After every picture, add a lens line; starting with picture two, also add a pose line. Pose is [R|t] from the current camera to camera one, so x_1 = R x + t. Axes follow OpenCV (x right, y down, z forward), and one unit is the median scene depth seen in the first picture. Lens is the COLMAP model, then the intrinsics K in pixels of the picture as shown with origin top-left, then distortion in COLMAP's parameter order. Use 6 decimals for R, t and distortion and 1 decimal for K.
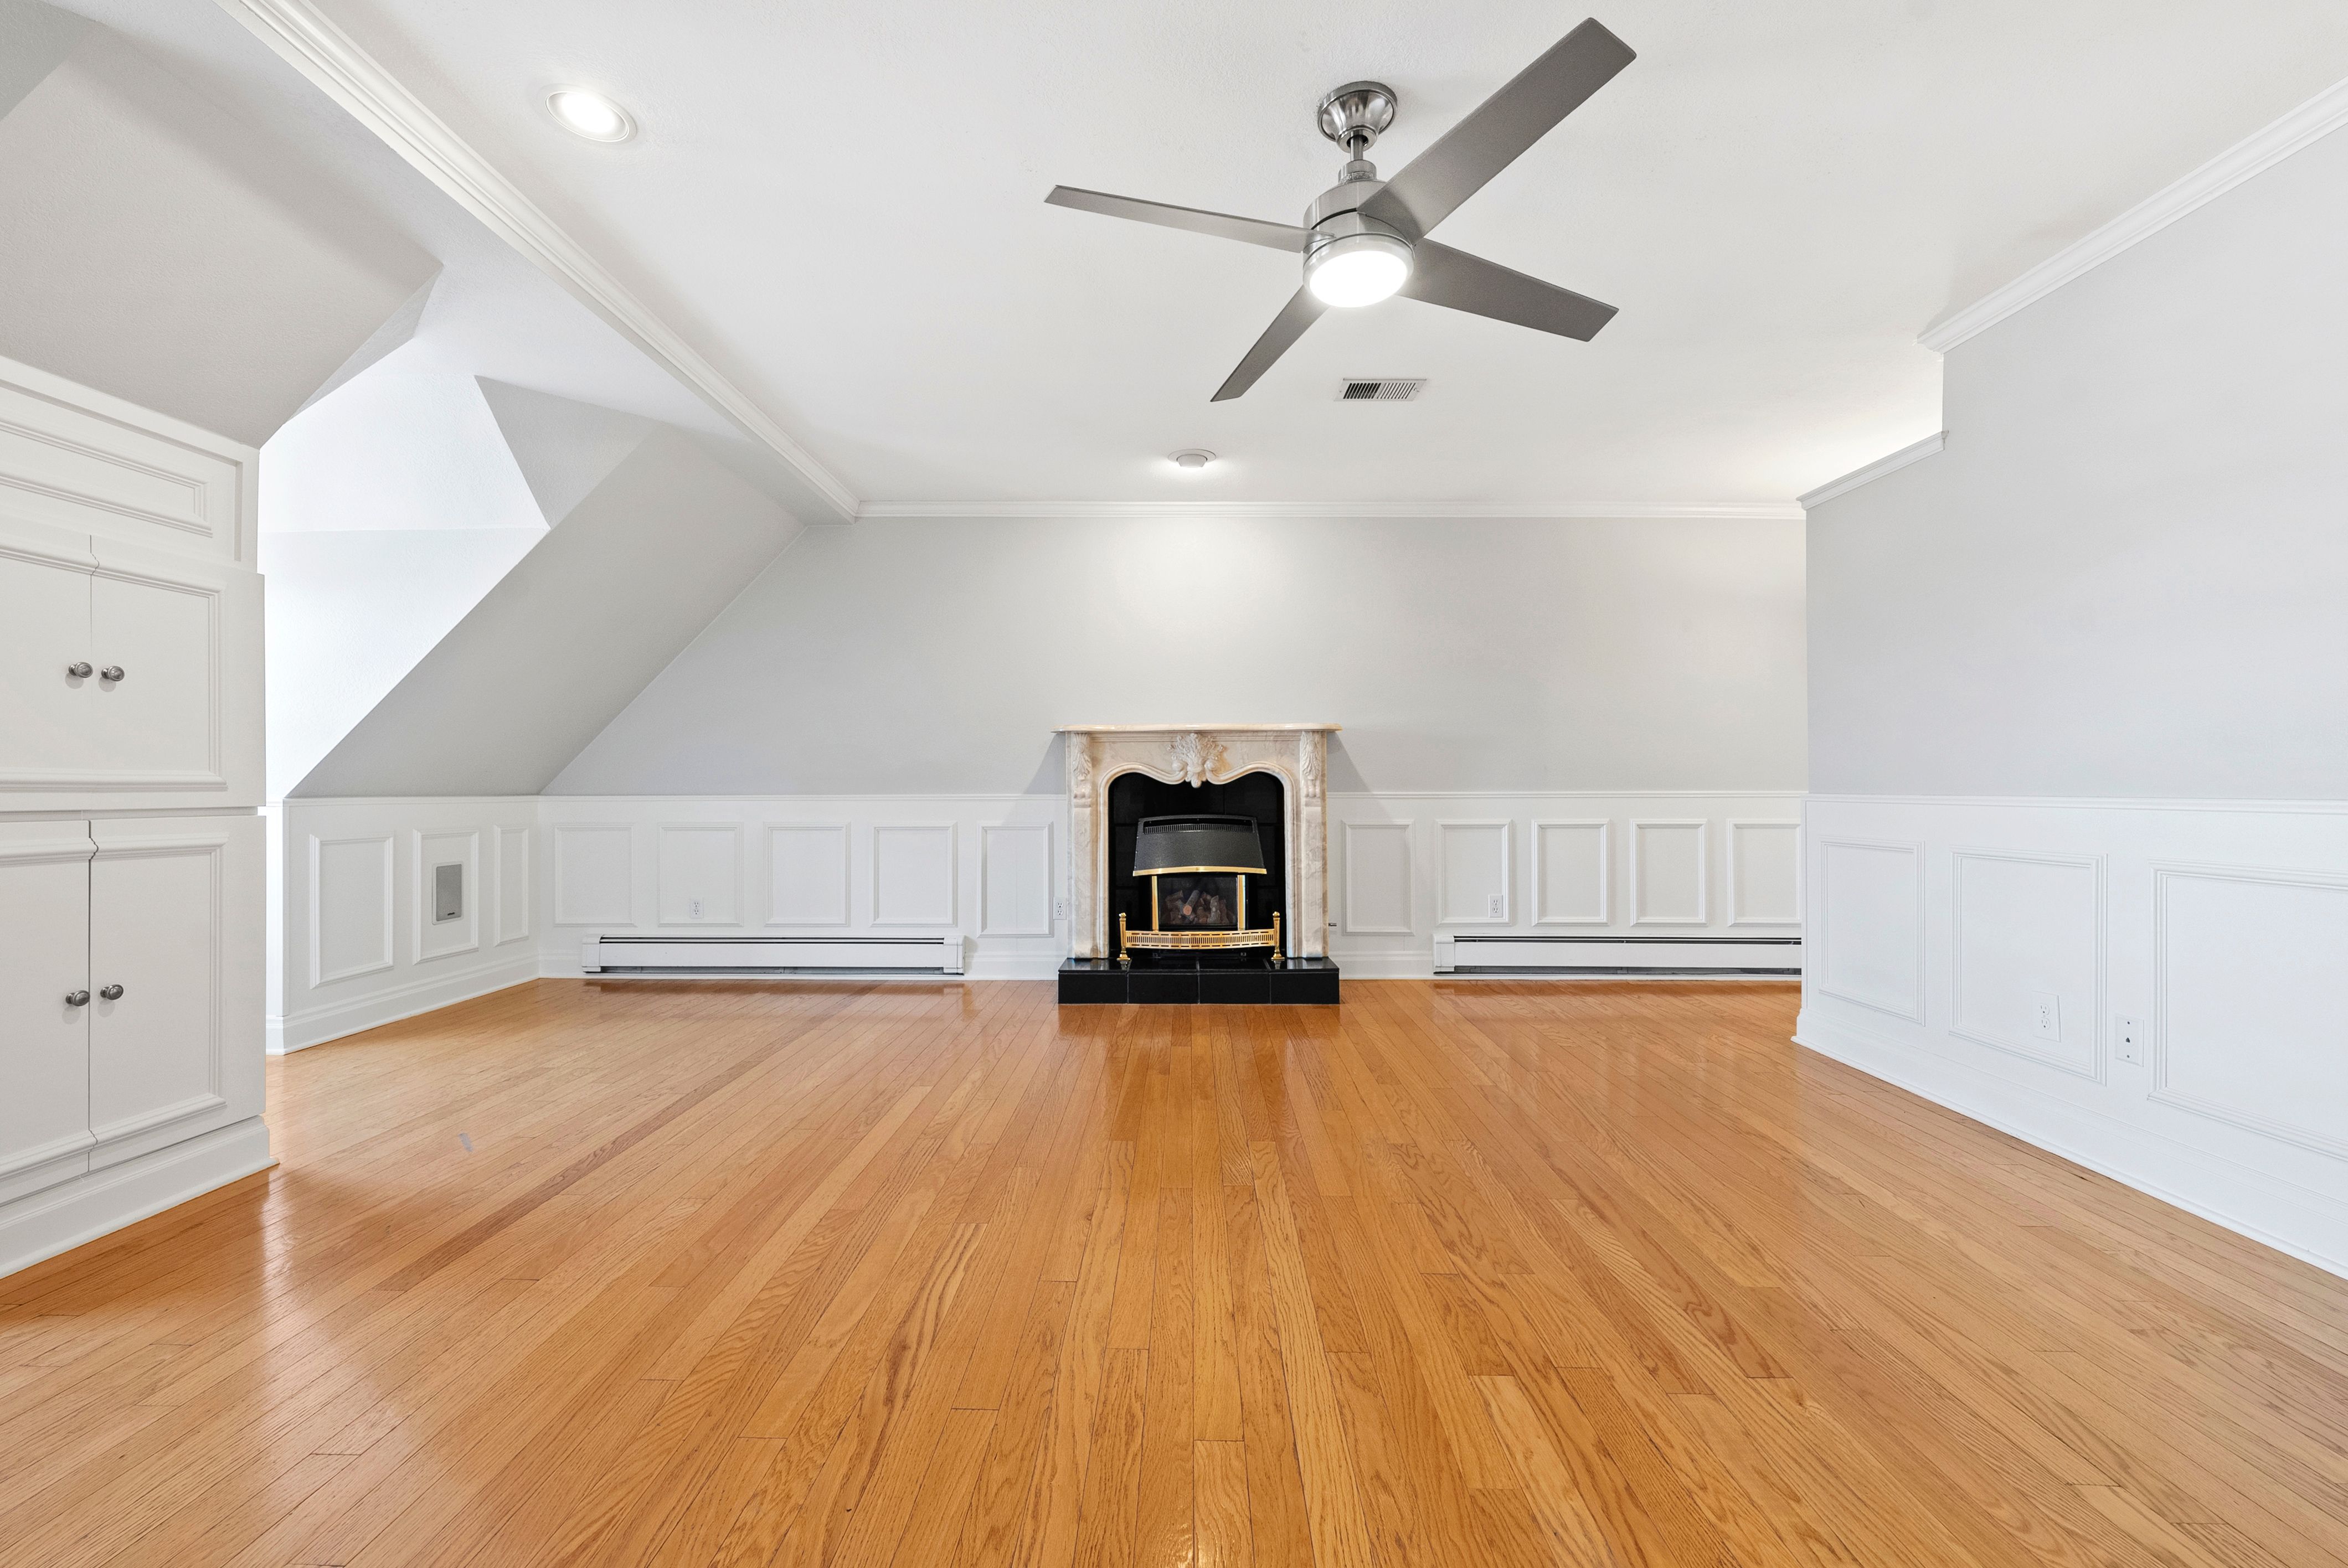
lens RADIAL K [[953.5, 0, 1171.2], [0, 953.5, 794.2], [0, 0, 1]] dist [0.000334, -0.000035]
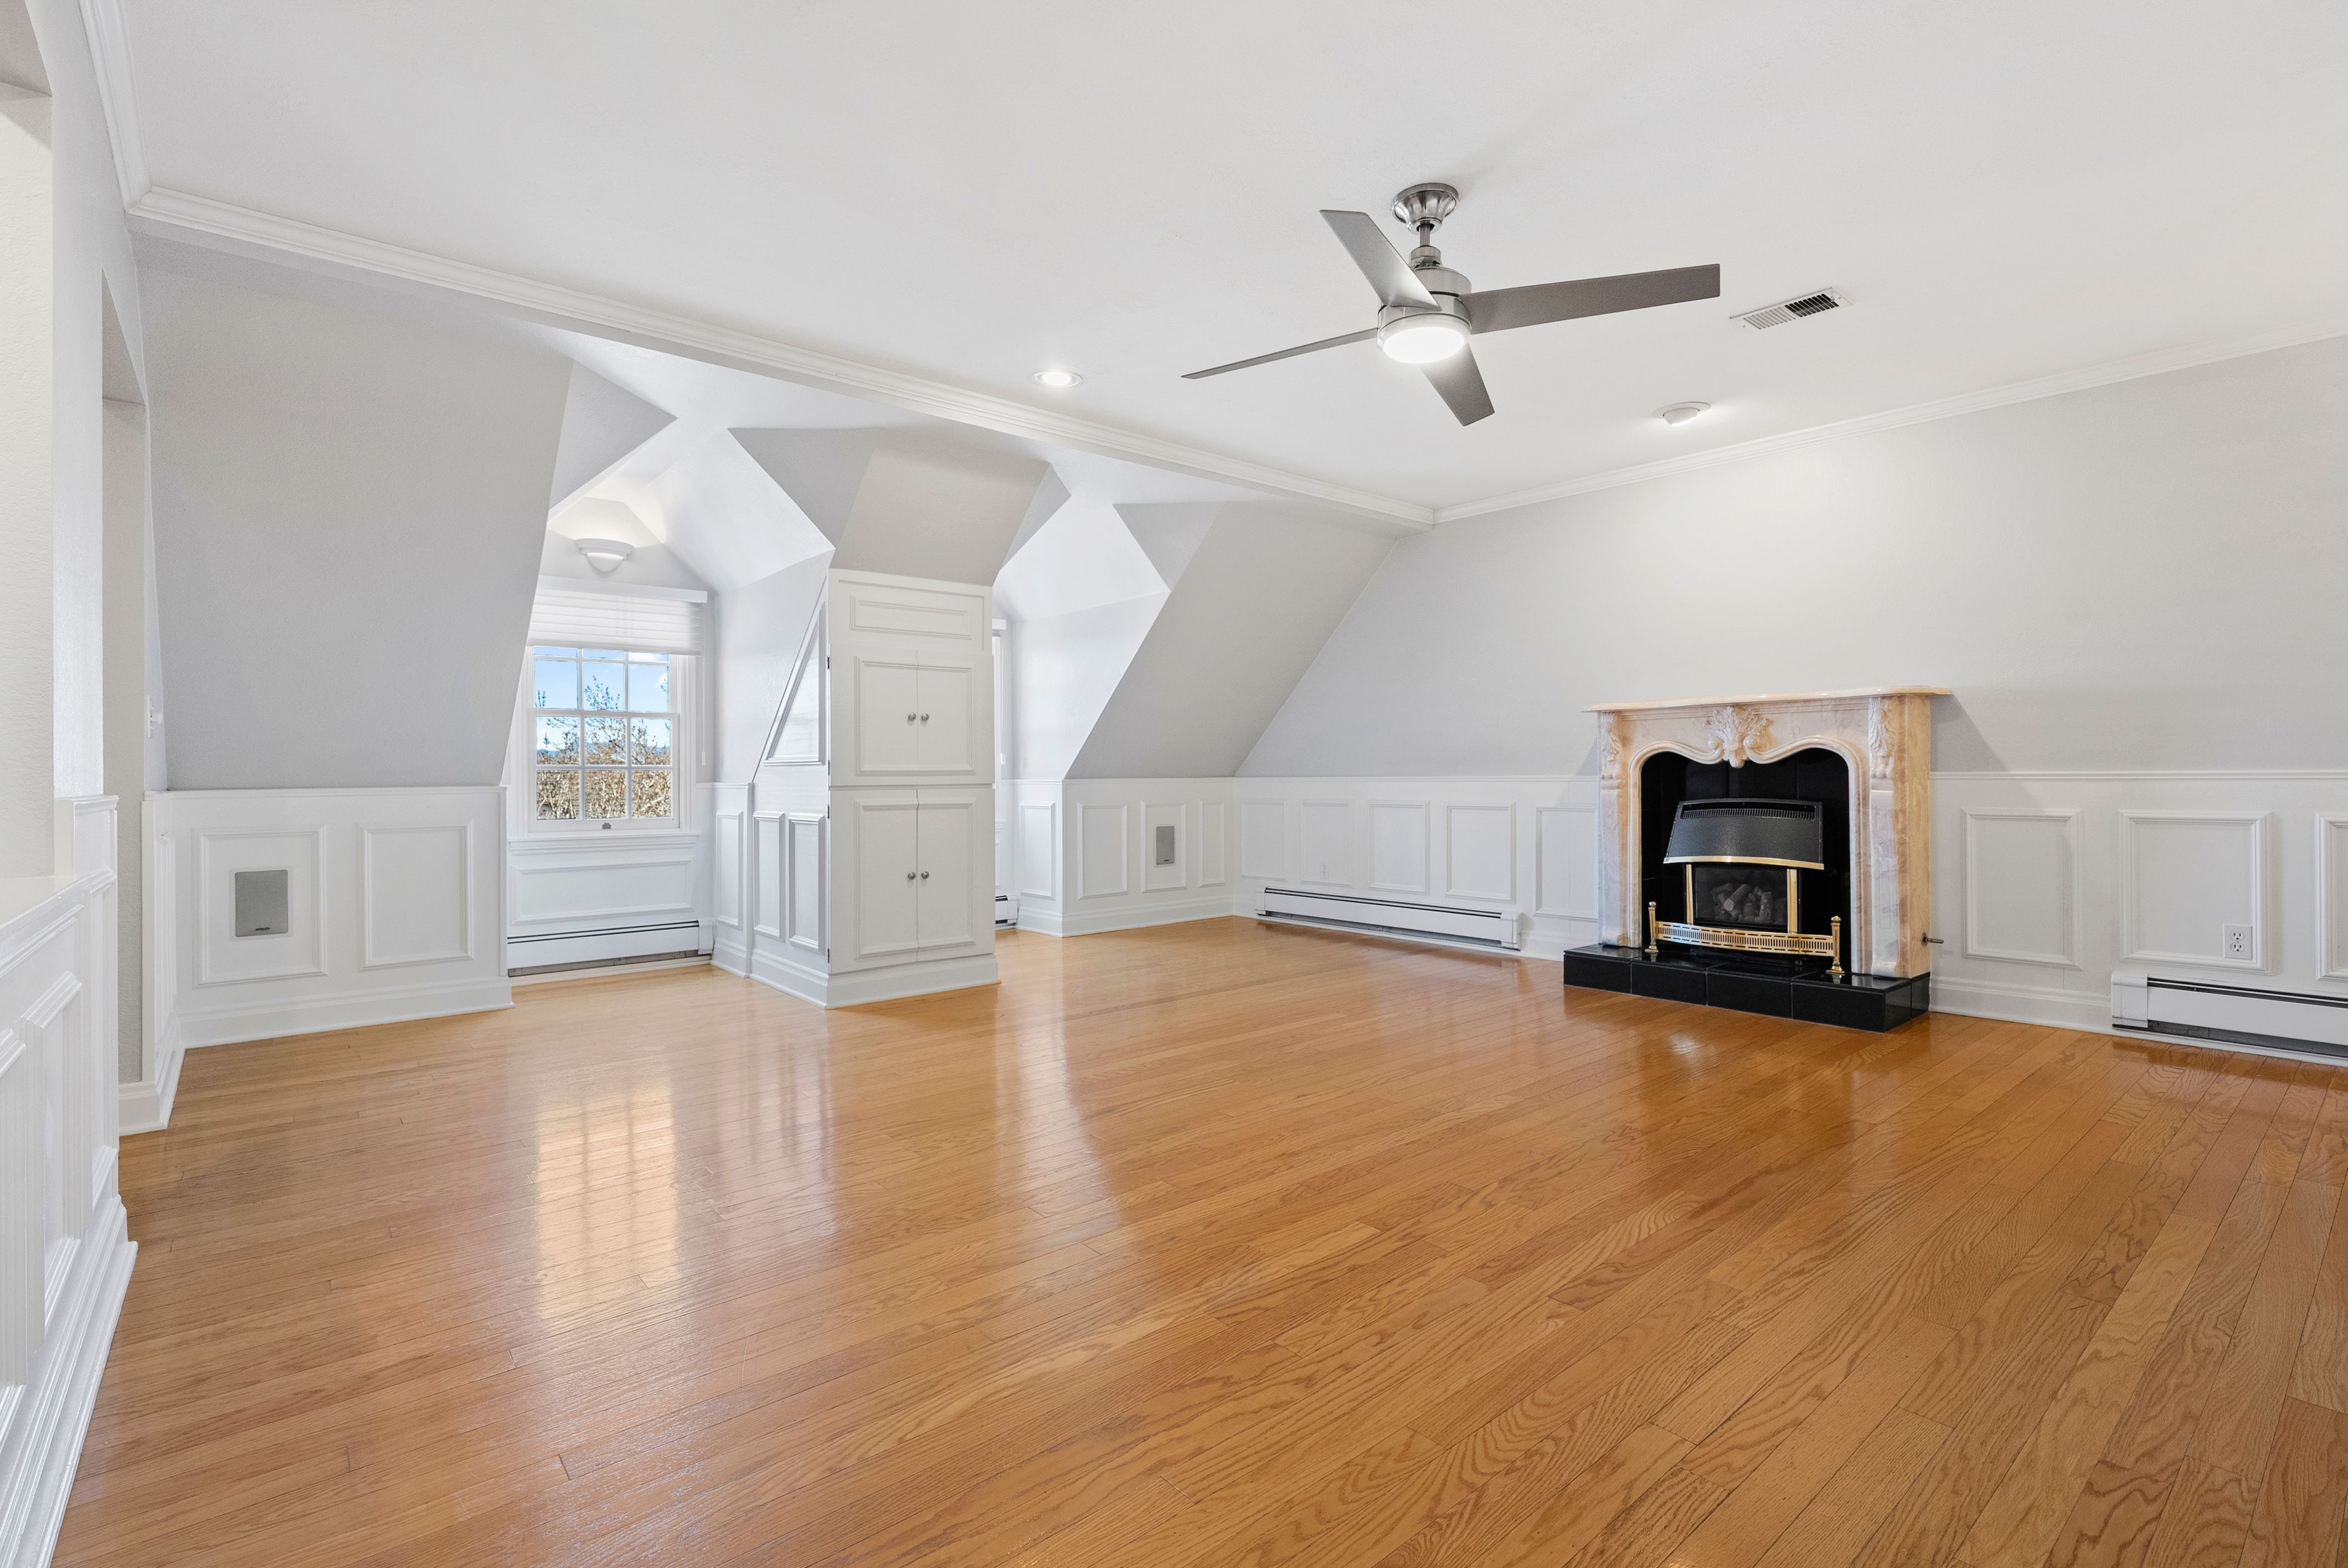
lens RADIAL K [[1069.1, 0, 1170.9], [0, 1069.1, 776.5], [0, 0, 1]] dist [0.001536, 0.000191]
pose [[0.667402, -0.001292, -0.744696, 0.419238], [0.002408, 0.999997, 0.000423, -0.000241], [0.744694, -0.002075, 0.667403, -0.056223]]
